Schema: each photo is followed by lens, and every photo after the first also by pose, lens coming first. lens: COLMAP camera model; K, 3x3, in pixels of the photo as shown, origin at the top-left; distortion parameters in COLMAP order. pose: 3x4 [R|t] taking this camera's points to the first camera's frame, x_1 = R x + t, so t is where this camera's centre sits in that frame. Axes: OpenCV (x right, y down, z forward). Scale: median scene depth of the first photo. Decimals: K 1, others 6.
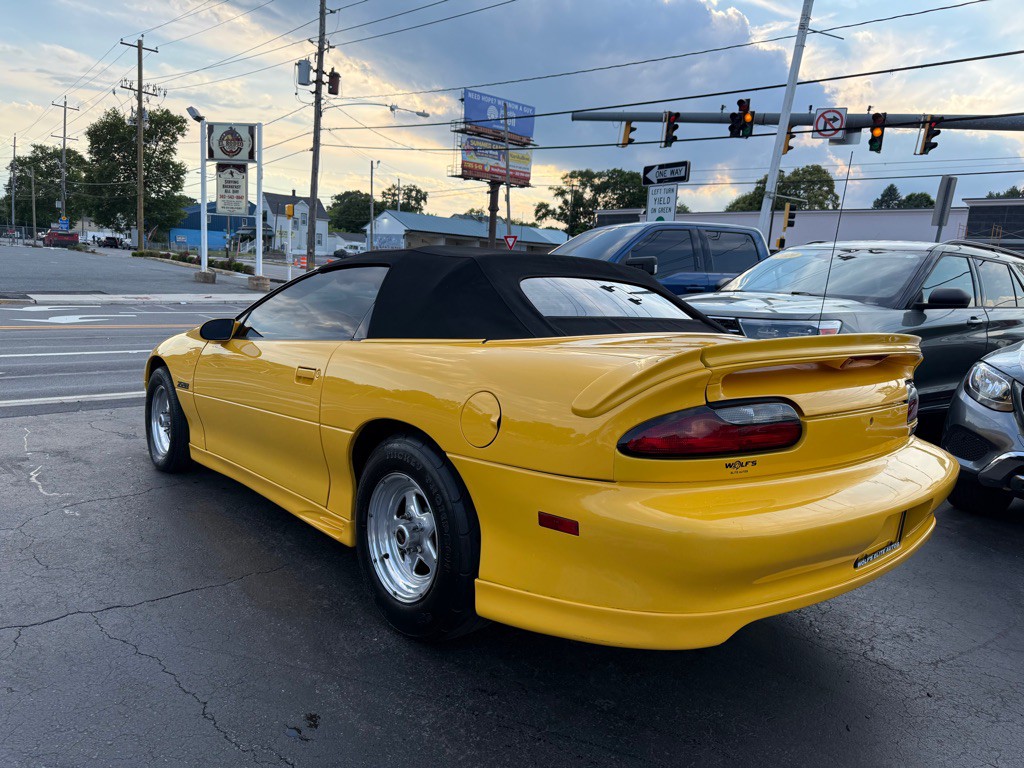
lens RADIAL K [[741.5, 0, 501.3], [0, 741.5, 379.3], [0, 0, 1]] dist [-0.002691, -0.017482]
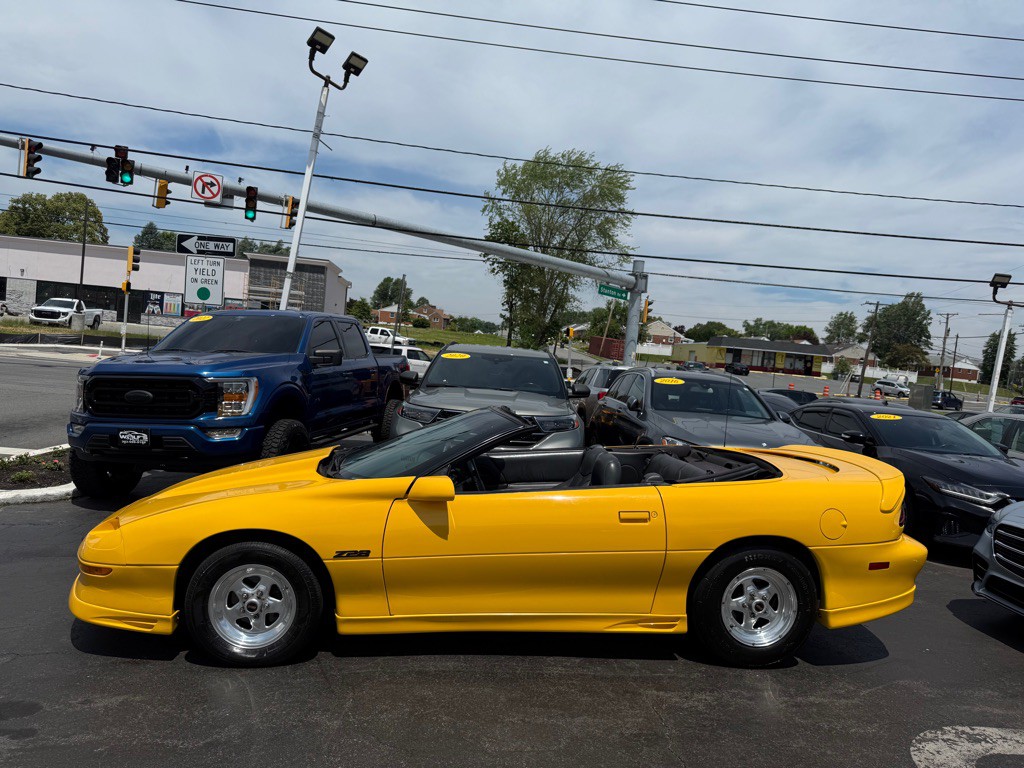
lens RADIAL K [[731.4, 0, 529.6], [0, 731.4, 381.2], [0, 0, 1]] dist [-0.009918, -0.001969]
pose [[0.556686, -0.034972, 0.829987, -0.286434], [0.066324, 0.997795, -0.002441, -0.051468], [-0.828072, 0.056407, 0.557778, 0.082277]]
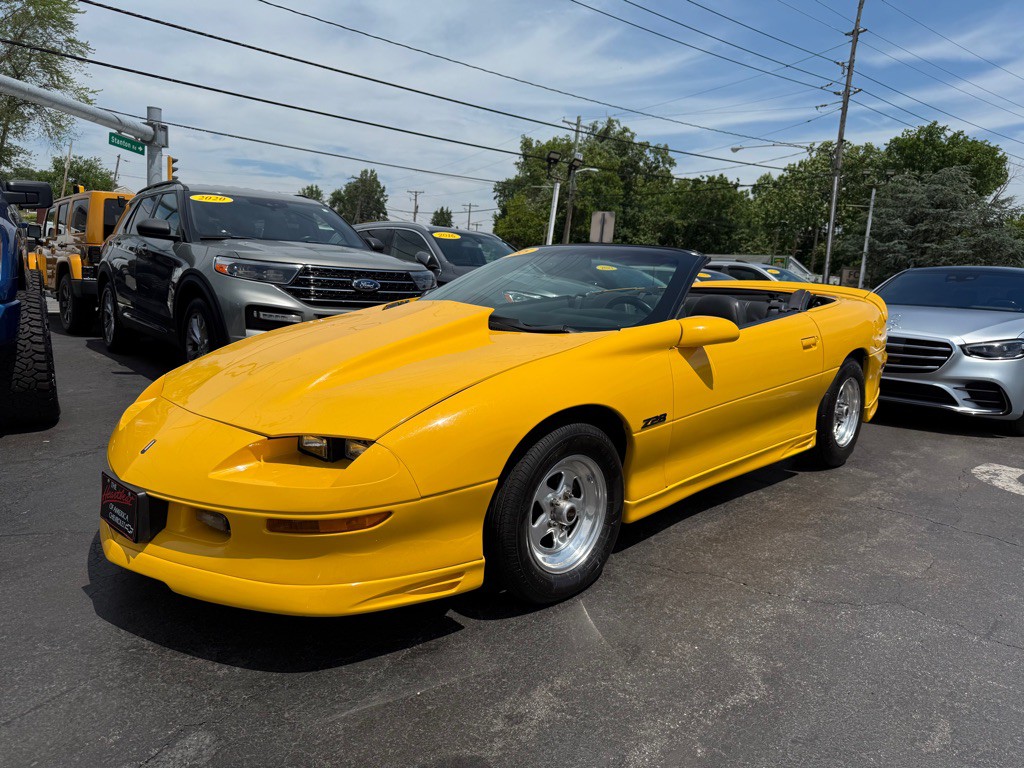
lens RADIAL K [[724.9, 0, 513.7], [0, 724.9, 381.5], [0, 0, 1]] dist [0.004243, -0.009666]
pose [[-0.105316, -0.205664, 0.972939, -0.295628], [0.067175, 0.974674, 0.213302, -0.050466], [-0.992167, 0.087821, -0.088834, 0.328590]]
